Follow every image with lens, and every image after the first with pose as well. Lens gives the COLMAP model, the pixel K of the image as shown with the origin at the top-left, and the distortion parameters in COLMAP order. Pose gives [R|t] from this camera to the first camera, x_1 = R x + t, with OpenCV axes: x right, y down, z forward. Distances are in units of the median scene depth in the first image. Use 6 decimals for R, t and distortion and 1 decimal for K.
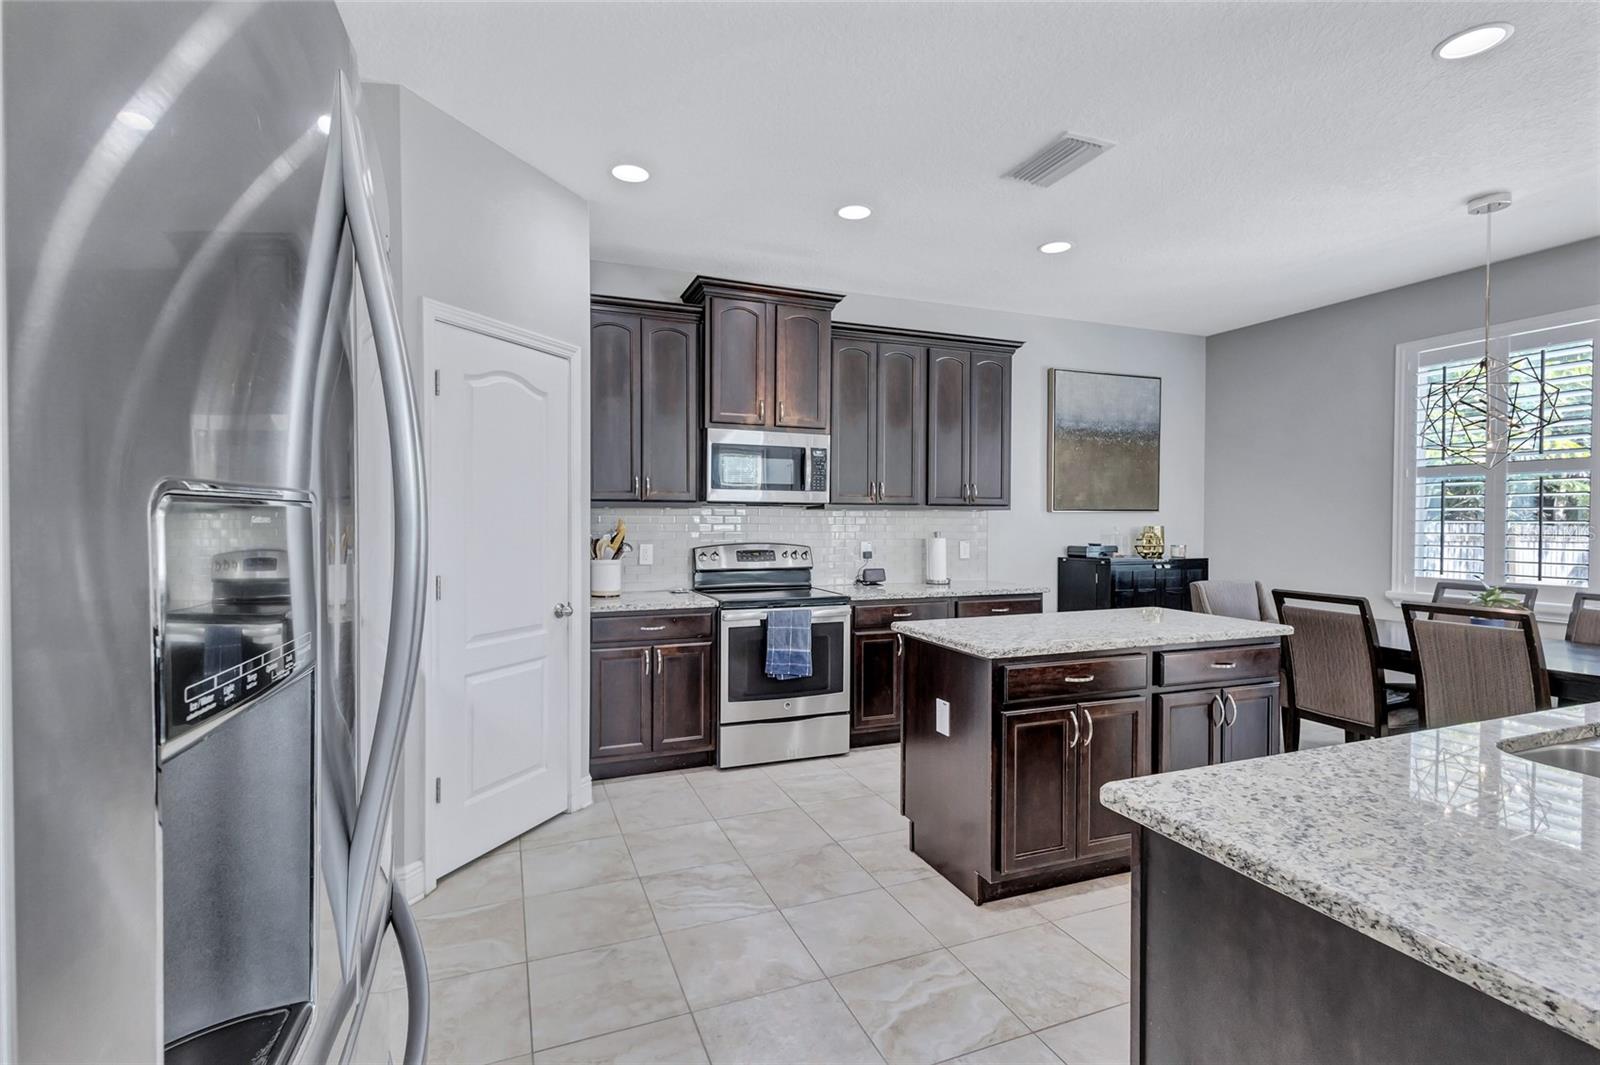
lens RADIAL K [[744.1, 0, 807.7], [0, 744.1, 527.2], [0, 0, 1]] dist [0.013762, -0.003681]
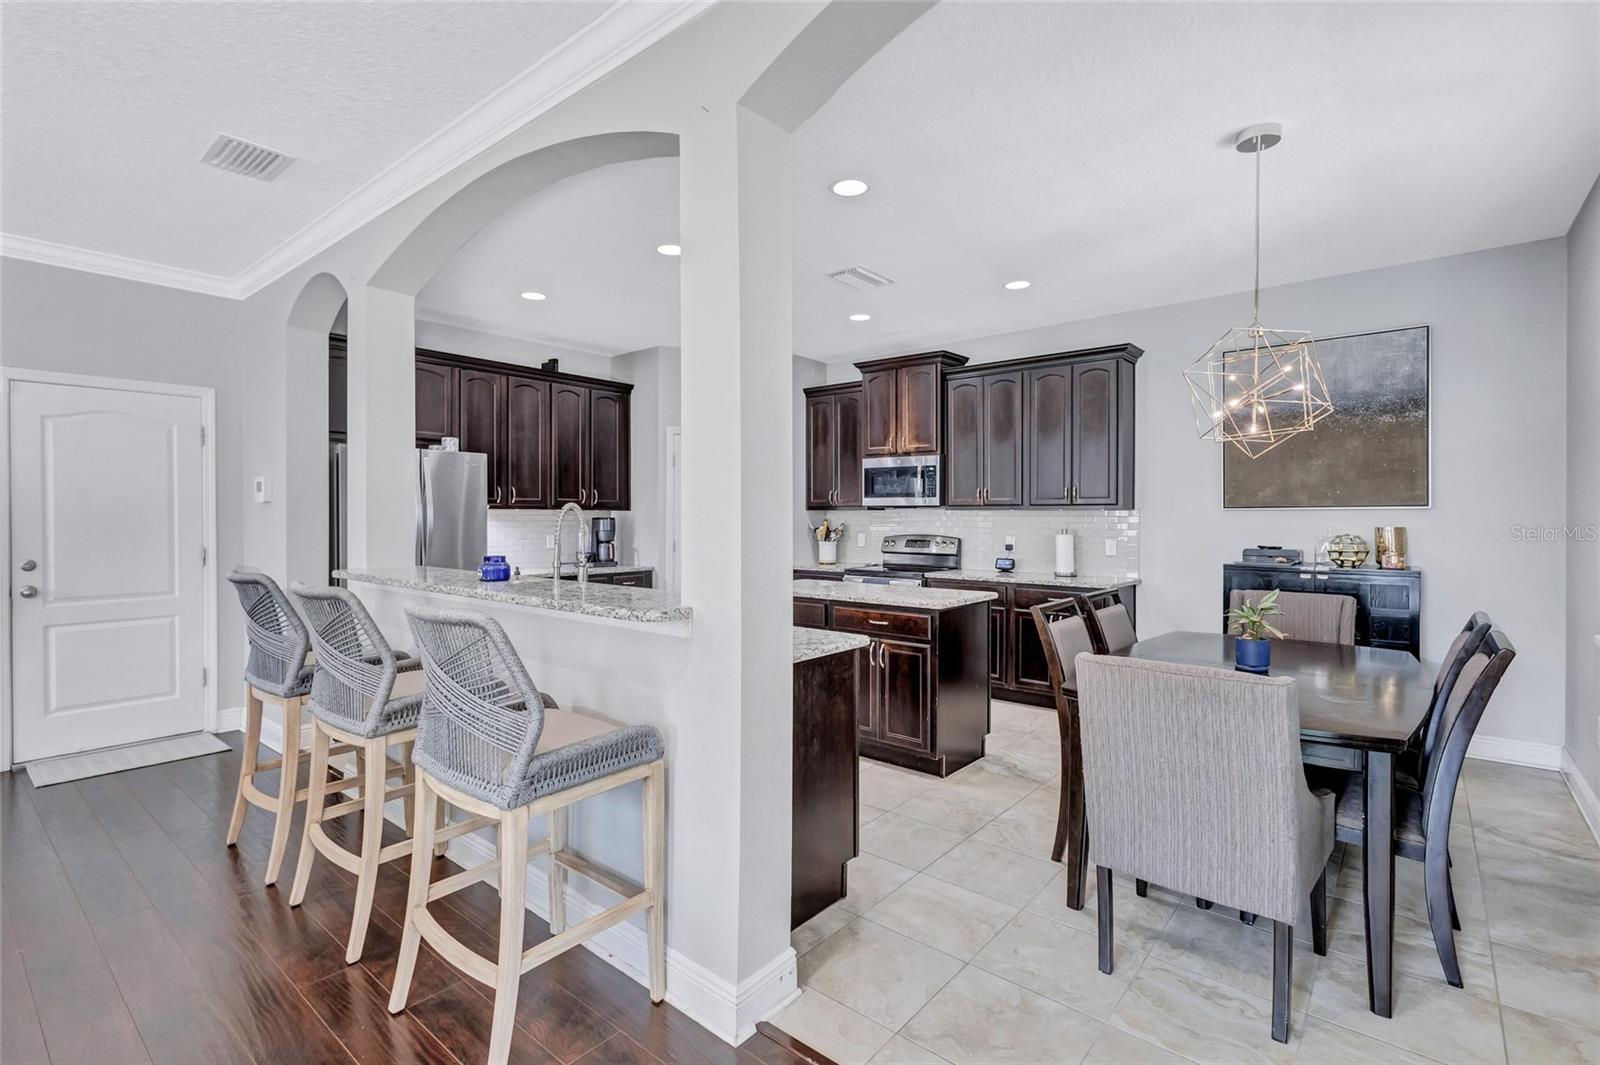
lens RADIAL K [[744.1, 0, 819.8], [0, 744.1, 520.9], [0, 0, 1]] dist [0.013762, -0.003681]
pose [[0.483055, 0.003834, -0.875581, 1.177076], [-0.009716, 0.999952, -0.000981, -0.001672], [0.875536, 0.008981, 0.483070, 0.172582]]
